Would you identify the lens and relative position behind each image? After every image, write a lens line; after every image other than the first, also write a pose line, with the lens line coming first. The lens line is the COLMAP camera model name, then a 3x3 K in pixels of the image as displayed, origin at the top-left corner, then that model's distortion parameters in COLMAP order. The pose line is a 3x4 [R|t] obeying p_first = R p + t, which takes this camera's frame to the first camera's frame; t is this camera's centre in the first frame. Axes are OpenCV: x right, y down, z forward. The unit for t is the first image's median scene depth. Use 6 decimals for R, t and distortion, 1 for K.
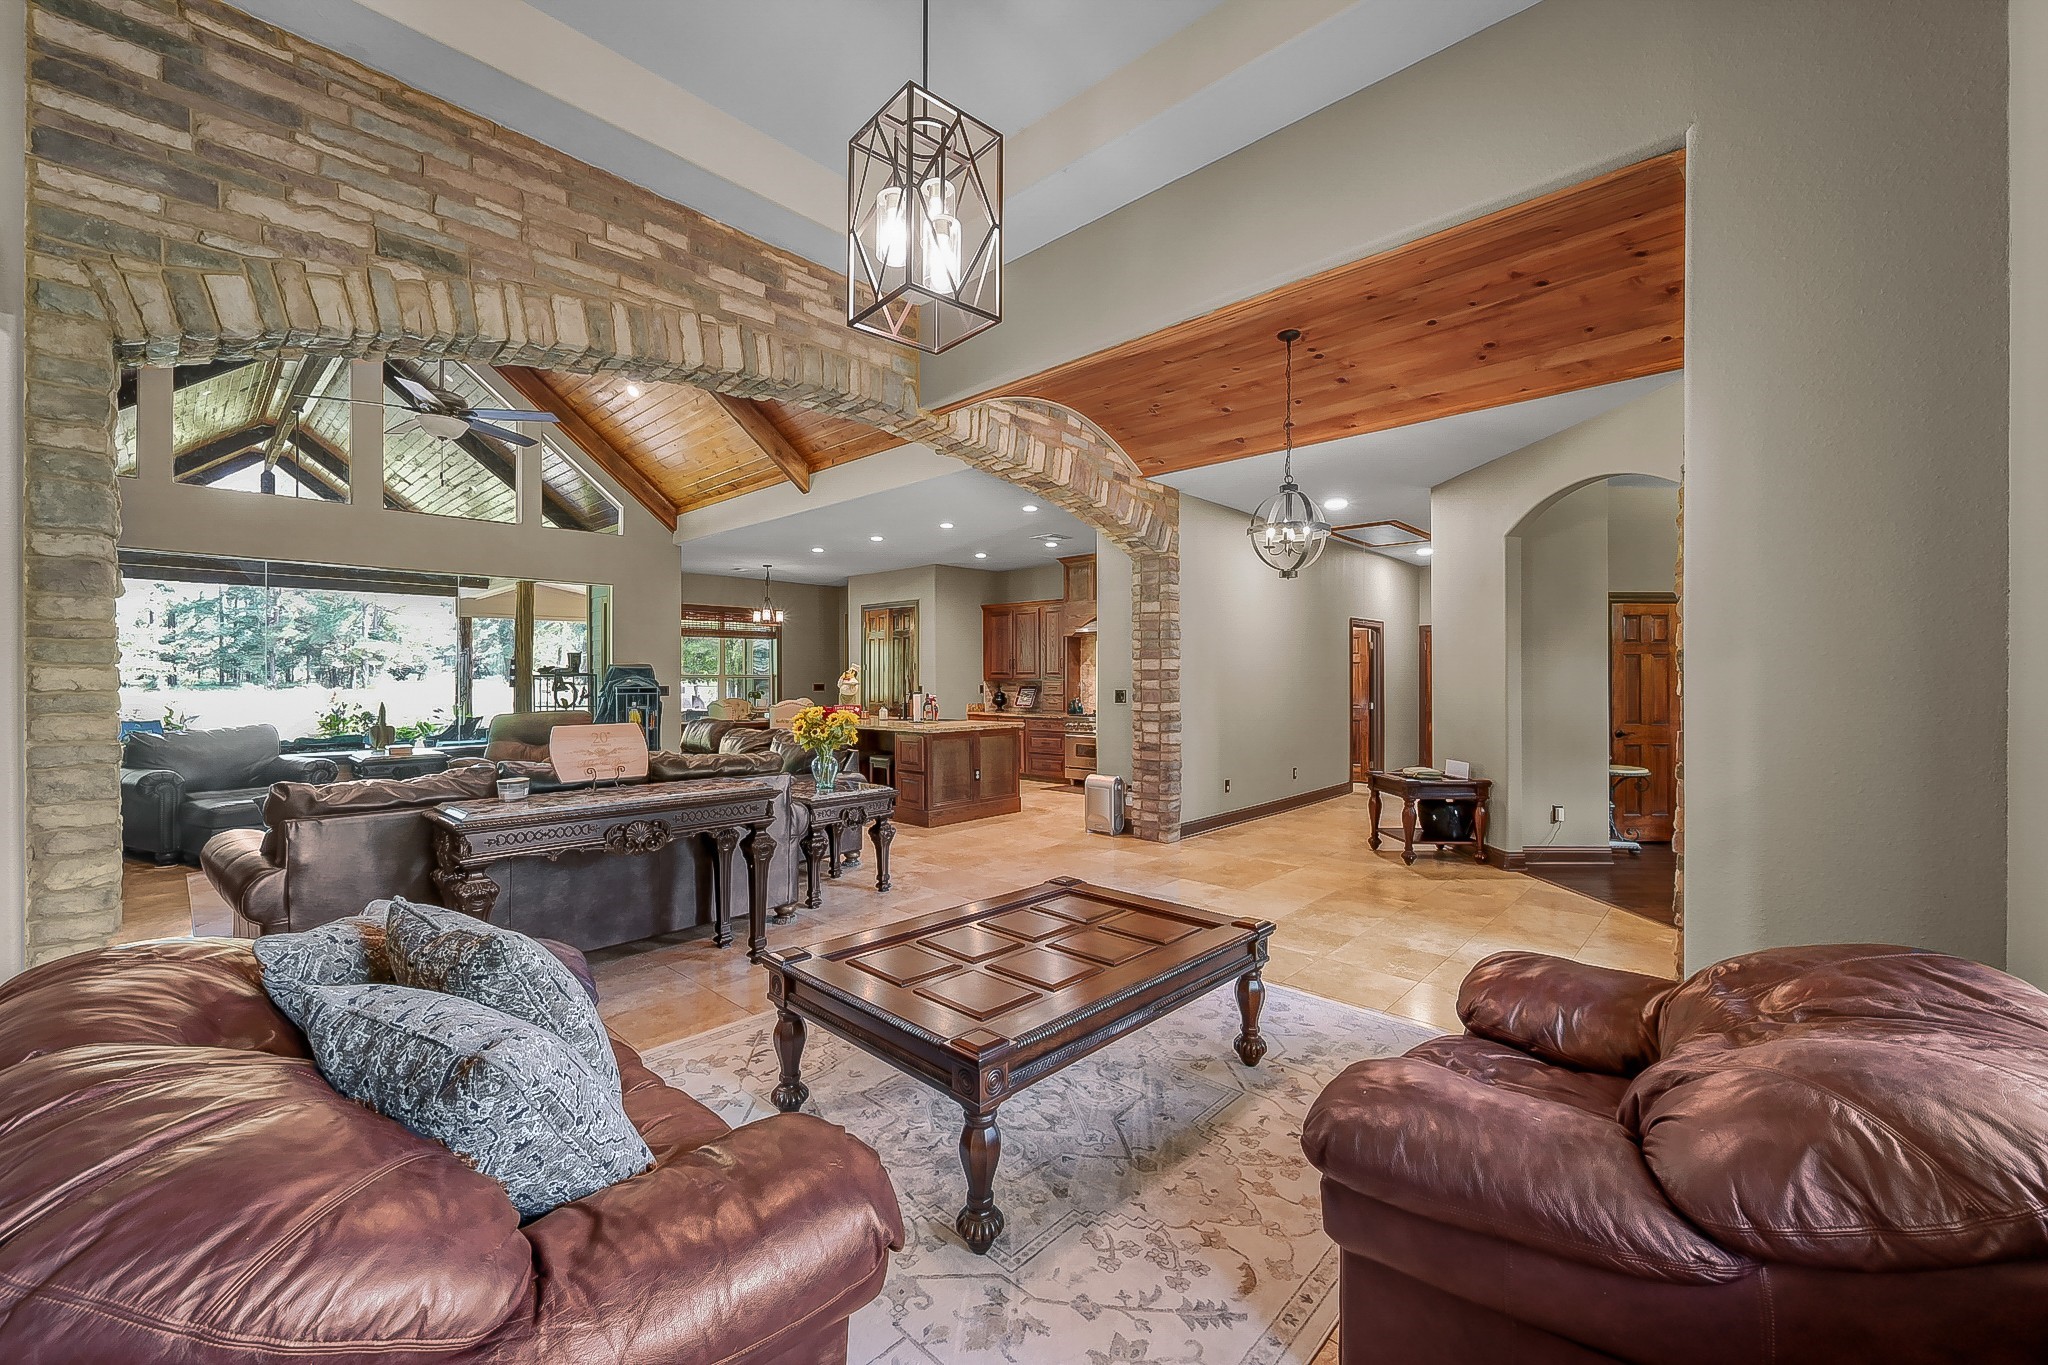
lens RADIAL K [[806.6, 0, 1024.0], [0, 806.6, 682.5], [0, 0, 1]] dist [0.000491, 0.000017]
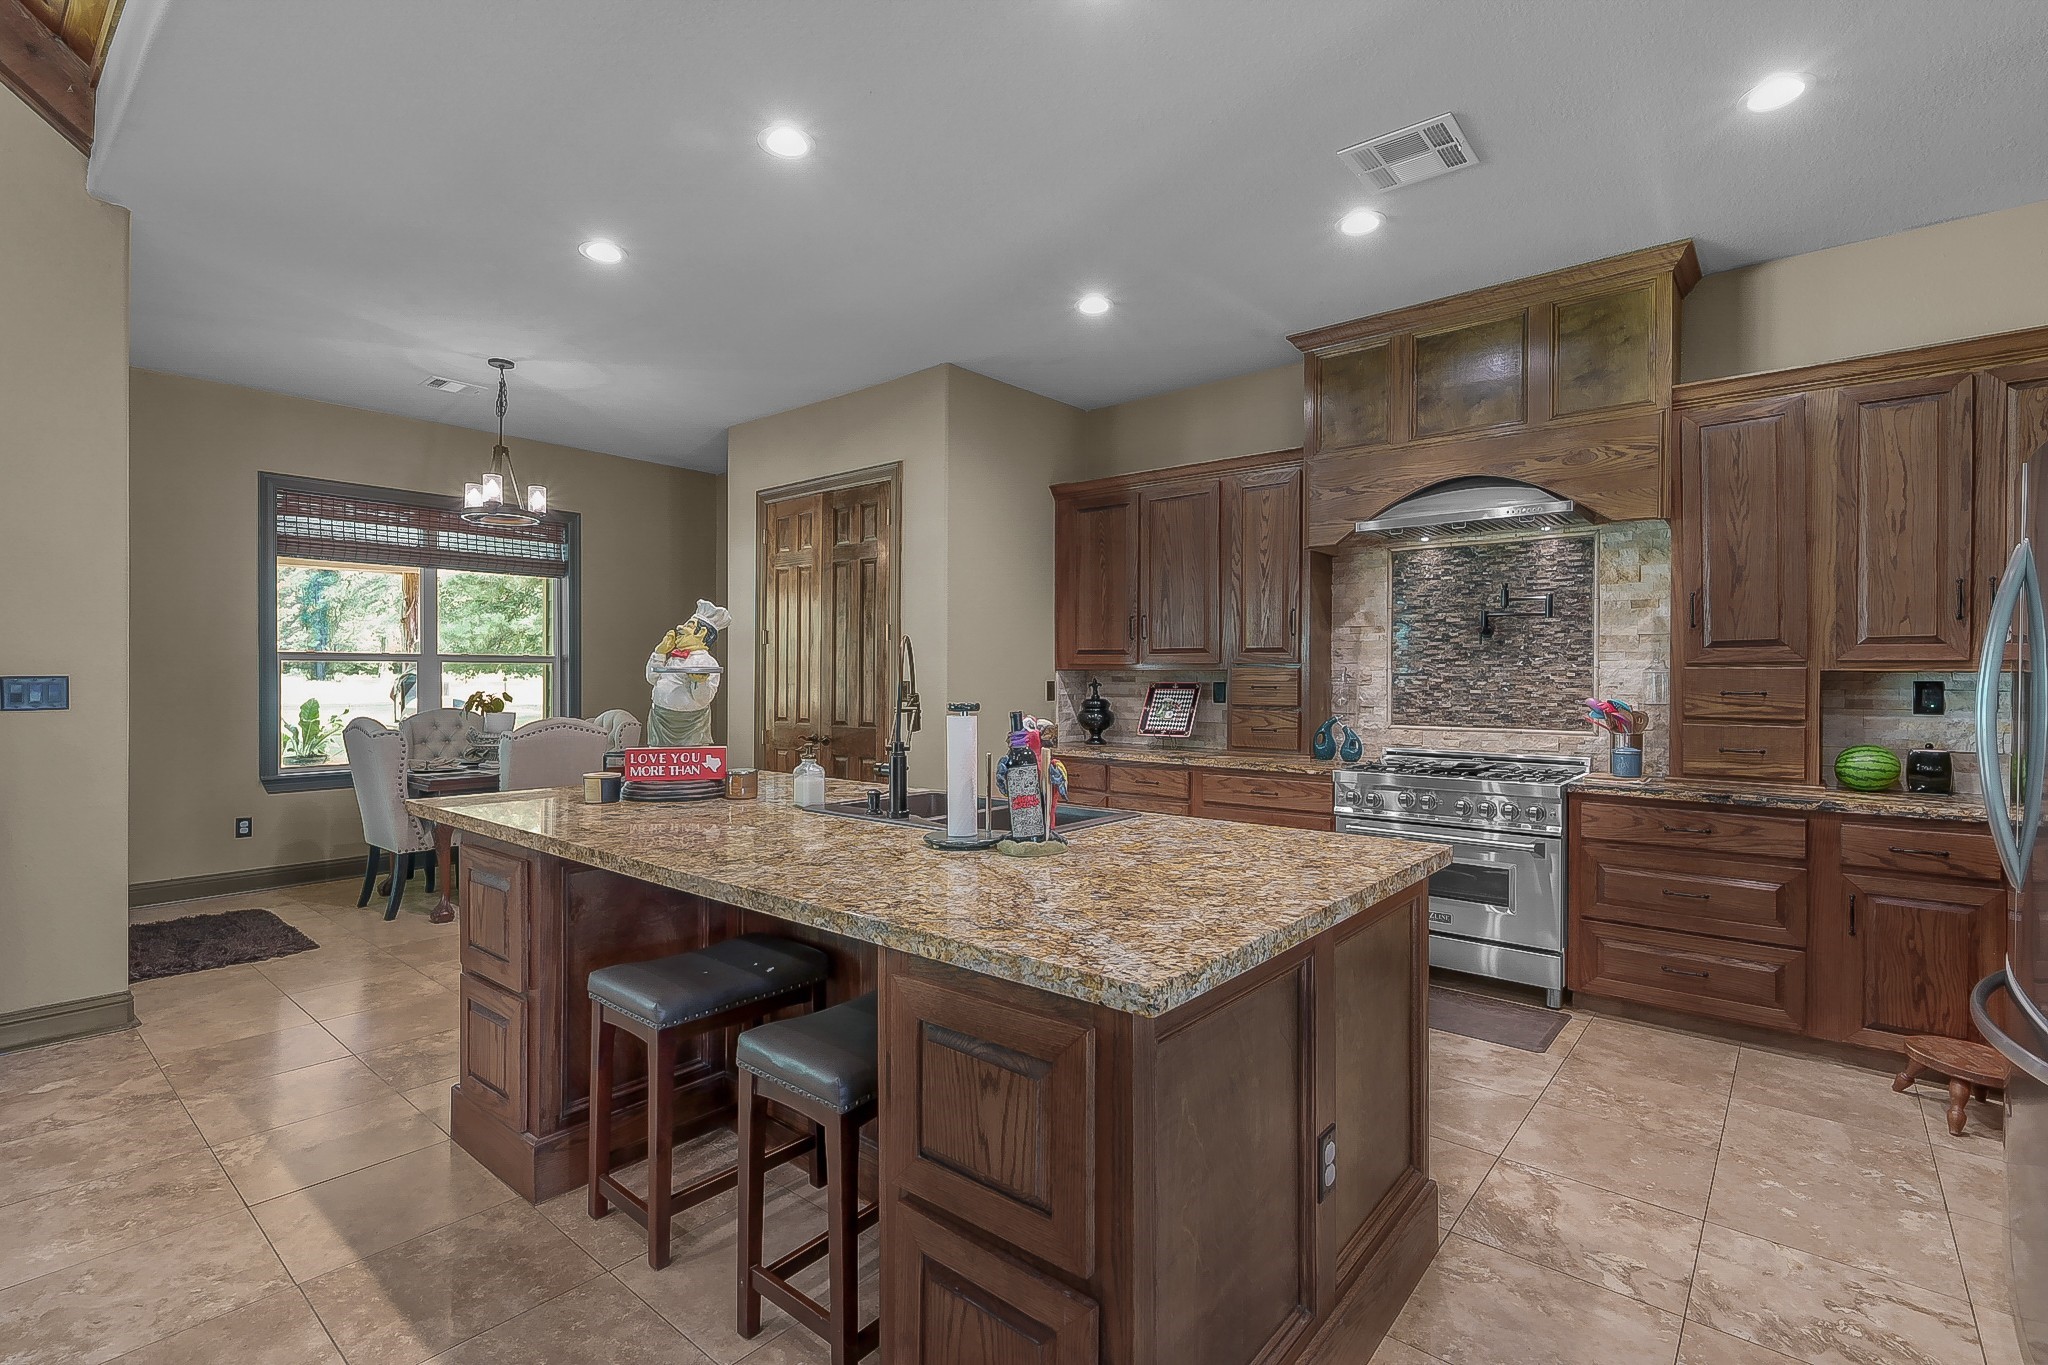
lens RADIAL K [[951.0, 0, 1024.0], [0, 951.0, 682.5], [0, 0, 1]] dist [-0.001613, -0.000367]
pose [[0.998795, 0.004440, 0.048867, -0.089516], [-0.004448, 0.999990, 0.000064, 0.004143], [-0.048867, -0.000281, 0.998805, 0.514931]]
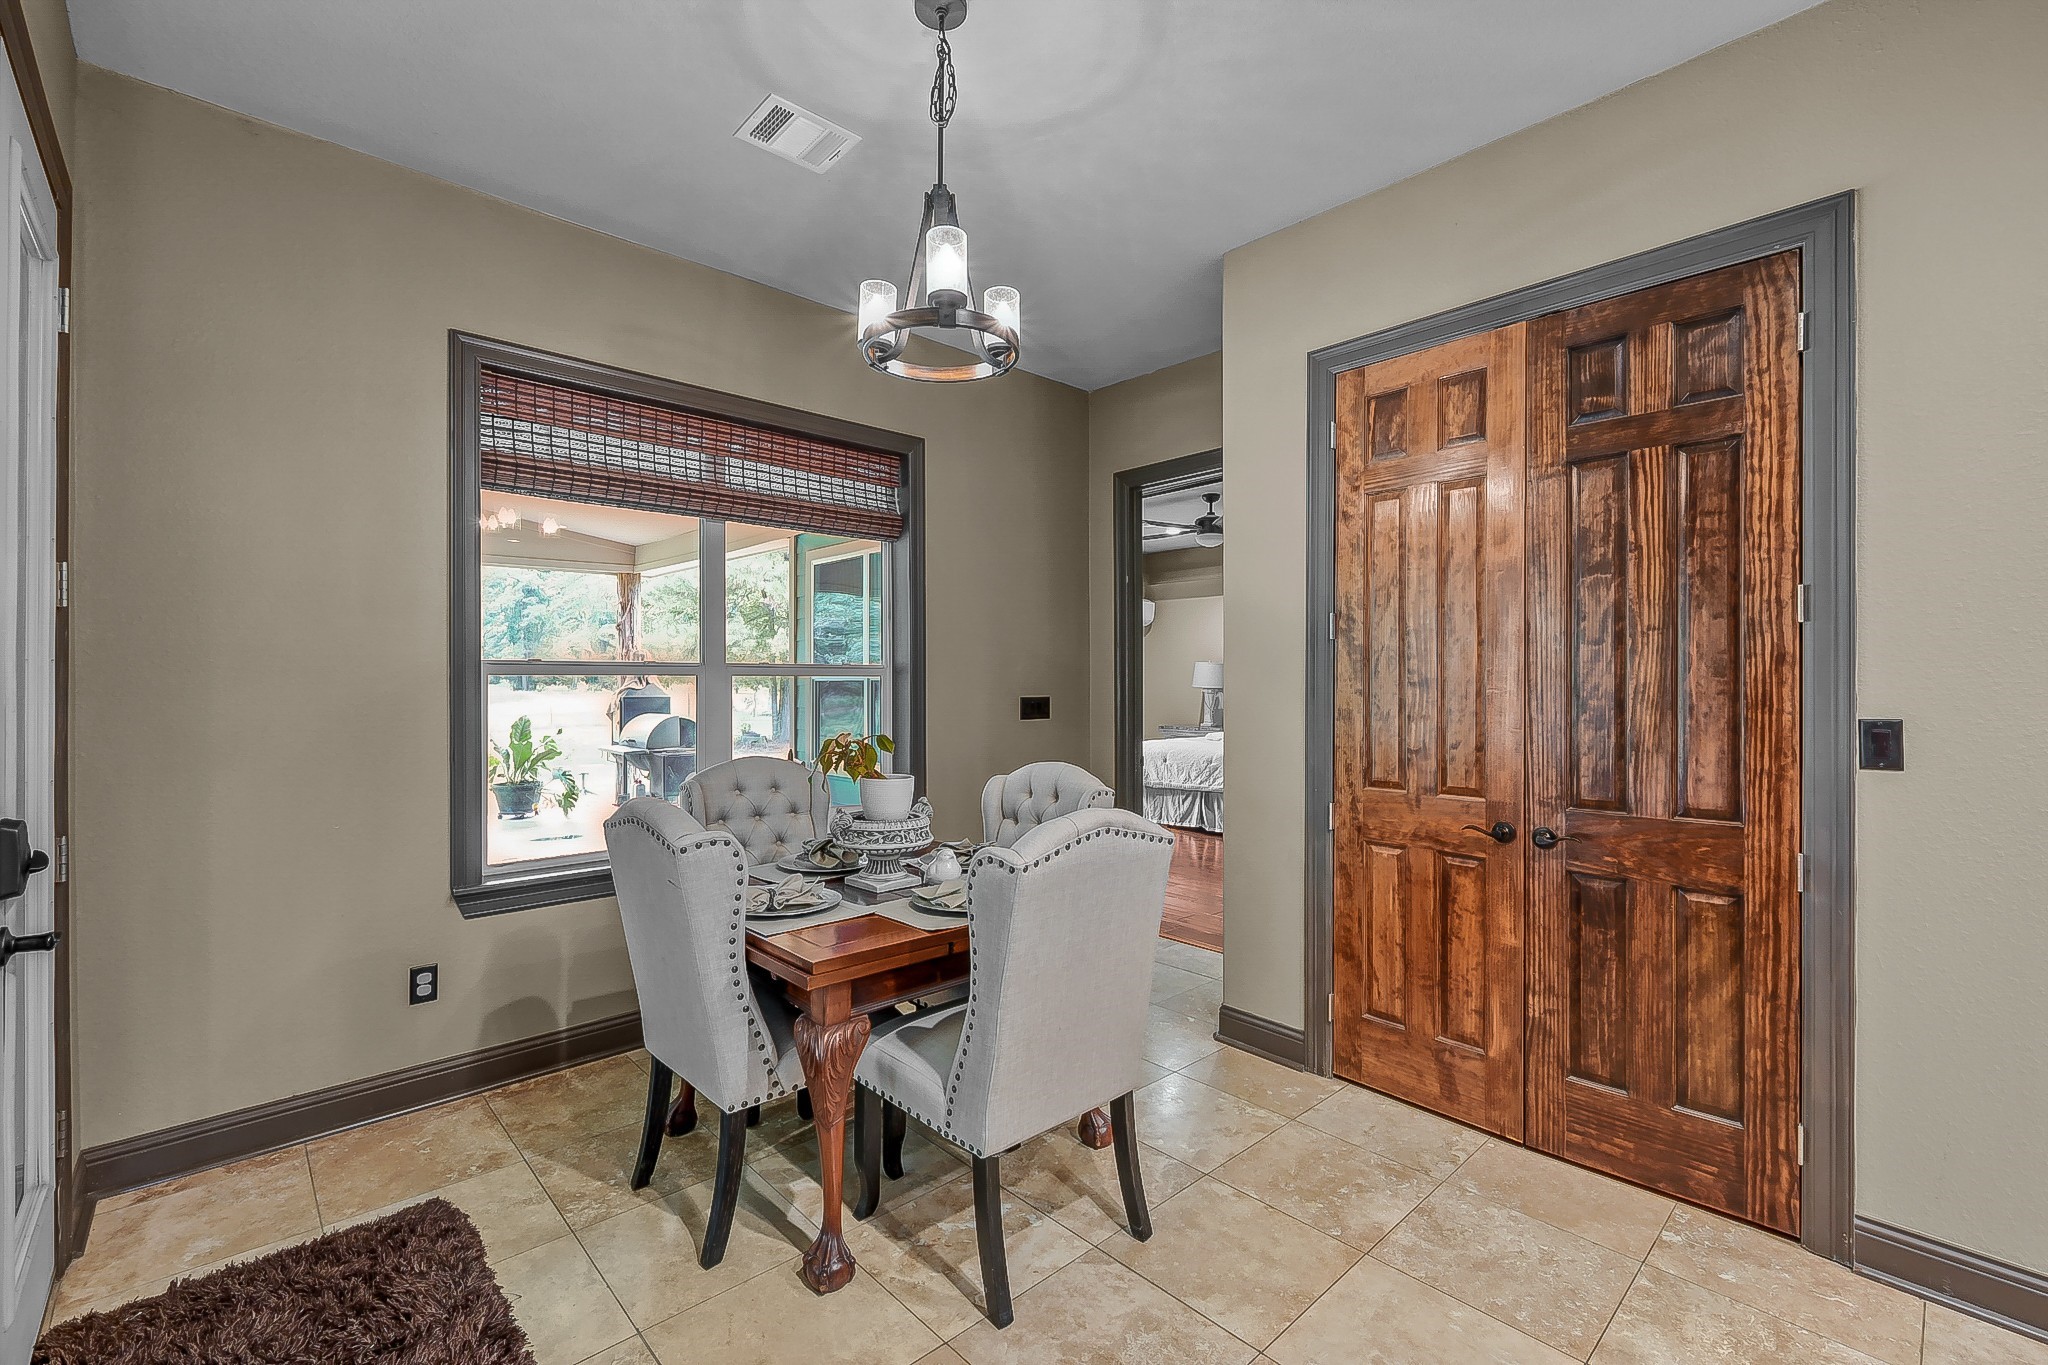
lens RADIAL K [[890.7, 0, 1024.0], [0, 890.7, 682.5], [0, 0, 1]] dist [0.000756, 0.000033]
pose [[0.997045, -0.000200, -0.076817, -0.273647], [-0.000366, 0.999973, -0.007361, -0.001467], [0.076817, 0.007368, 0.997018, 0.777659]]
